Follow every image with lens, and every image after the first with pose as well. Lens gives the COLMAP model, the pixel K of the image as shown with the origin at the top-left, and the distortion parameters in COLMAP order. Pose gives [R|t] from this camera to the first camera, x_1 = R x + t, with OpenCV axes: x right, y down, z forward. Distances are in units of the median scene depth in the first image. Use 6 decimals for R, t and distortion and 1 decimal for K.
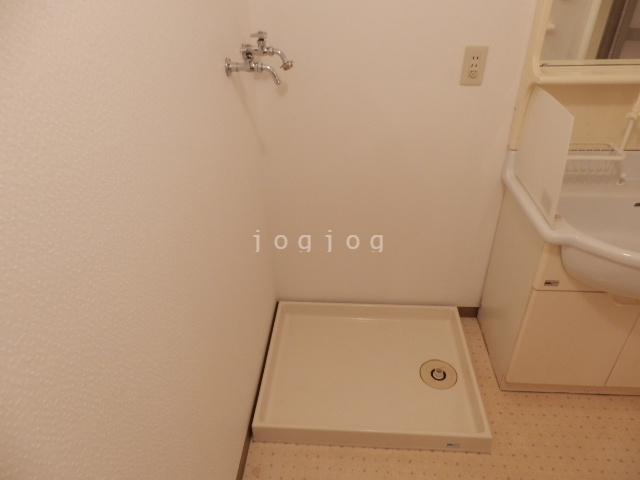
lens RADIAL K [[447.8, 0, 320.0], [0, 447.8, 240.0], [0, 0, 1]] dist [-0.004062, 0.001115]
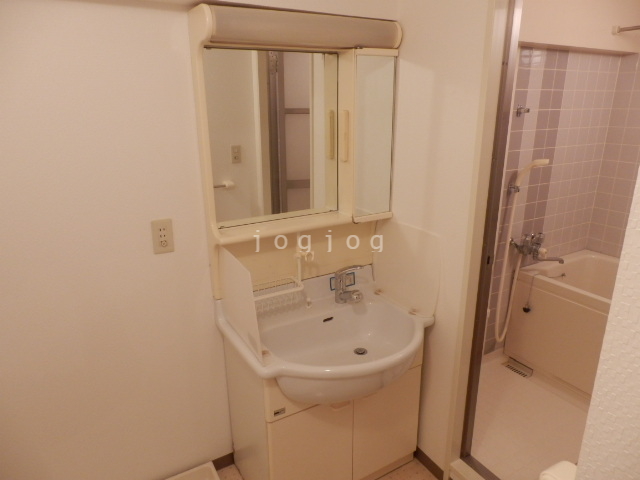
lens RADIAL K [[447.8, 0, 320.0], [0, 447.8, 240.0], [0, 0, 1]] dist [-0.004062, 0.001115]
pose [[0.825881, -0.153970, 0.542415, 0.064785], [0.302273, 0.932978, -0.195406, -0.048631], [-0.475974, 0.325340, 0.817069, -0.073018]]
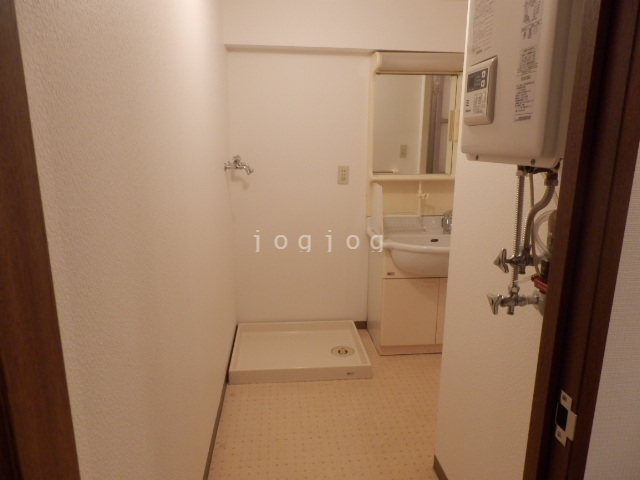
lens RADIAL K [[447.8, 0, 320.0], [0, 447.8, 240.0], [0, 0, 1]] dist [-0.004062, 0.001115]
pose [[0.986673, -0.007745, 0.162531, -0.087779], [0.064377, 0.935946, -0.346210, 0.563119], [-0.149438, 0.352059, 0.923971, -0.727278]]
